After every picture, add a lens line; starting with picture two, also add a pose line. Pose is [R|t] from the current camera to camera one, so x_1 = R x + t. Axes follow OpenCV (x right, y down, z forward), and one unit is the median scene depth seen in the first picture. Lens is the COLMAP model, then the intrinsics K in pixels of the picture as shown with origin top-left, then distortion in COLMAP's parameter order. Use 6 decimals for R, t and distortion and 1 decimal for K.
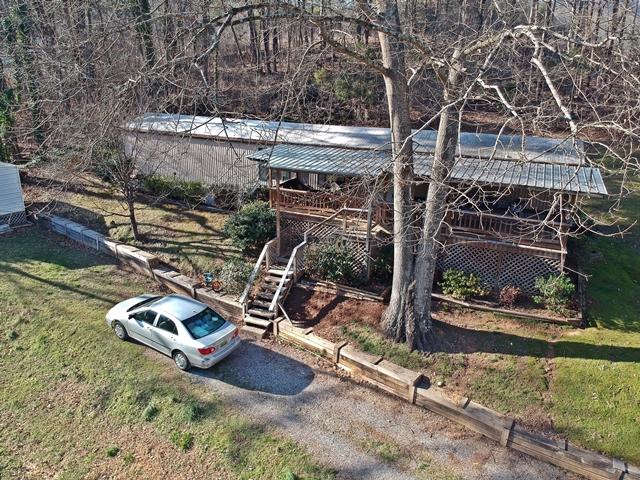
lens RADIAL K [[475.0, 0, 320.0], [0, 475.0, 240.0], [0, 0, 1]] dist [0.077064, -0.144525]
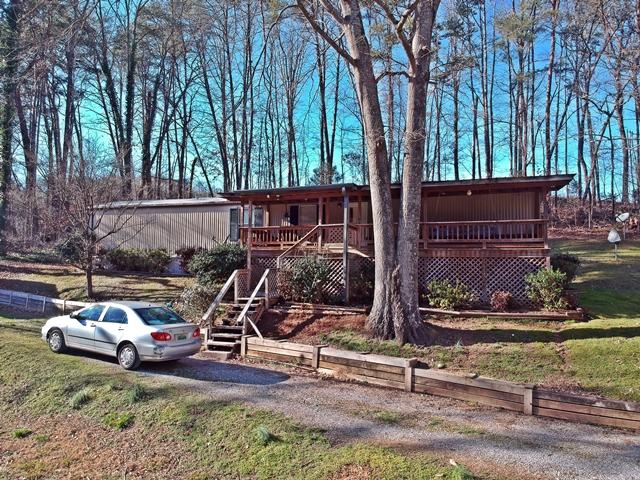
lens RADIAL K [[475.0, 0, 320.0], [0, 475.0, 240.0], [0, 0, 1]] dist [0.077064, -0.144525]
pose [[0.997312, -0.005881, 0.073041, -0.019887], [0.034583, 0.916561, -0.398396, 0.398989], [-0.064604, 0.399851, 0.914301, 0.145242]]
